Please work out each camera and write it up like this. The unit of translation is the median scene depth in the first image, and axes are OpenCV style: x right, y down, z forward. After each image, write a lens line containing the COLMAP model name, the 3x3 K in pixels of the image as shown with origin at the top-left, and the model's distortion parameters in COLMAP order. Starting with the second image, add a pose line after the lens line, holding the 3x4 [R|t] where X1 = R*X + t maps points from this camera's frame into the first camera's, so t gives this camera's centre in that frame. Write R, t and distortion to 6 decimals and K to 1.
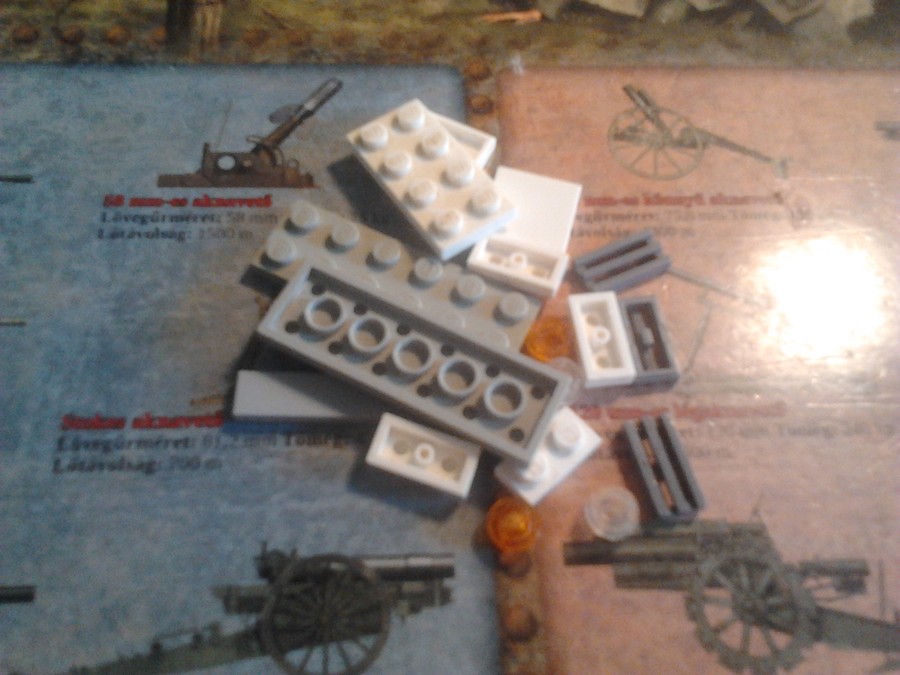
lens RADIAL K [[864.5, 0, 446.5], [0, 864.5, 349.2], [0, 0, 1]] dist [0.048340, -0.134197]
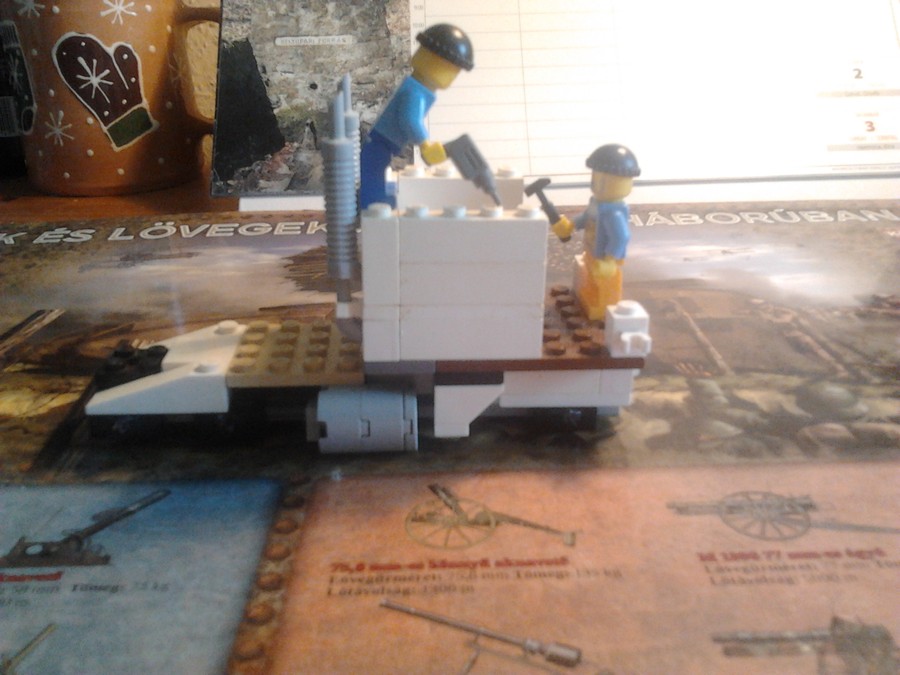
lens RADIAL K [[859.2, 0, 452.5], [0, 859.2, 352.9], [0, 0, 1]] dist [0.027676, -0.063370]
pose [[0.997992, -0.052031, -0.036110, 0.314086], [0.017948, 0.779125, -0.626612, 0.273752], [0.060737, 0.624705, 0.778495, 0.065074]]
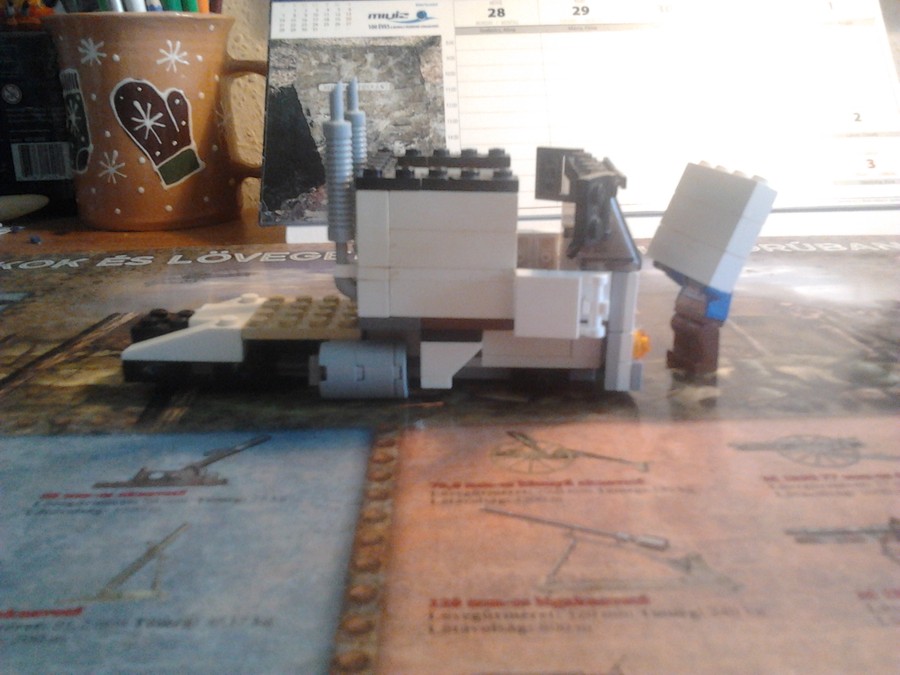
lens RADIAL K [[864.5, 0, 446.5], [0, 864.5, 349.2], [0, 0, 1]] dist [0.048340, -0.134197]
pose [[0.997958, -0.054733, -0.032914, 0.186967], [0.016212, 0.715570, -0.698353, 0.498653], [0.061775, 0.696394, 0.714996, 0.075165]]
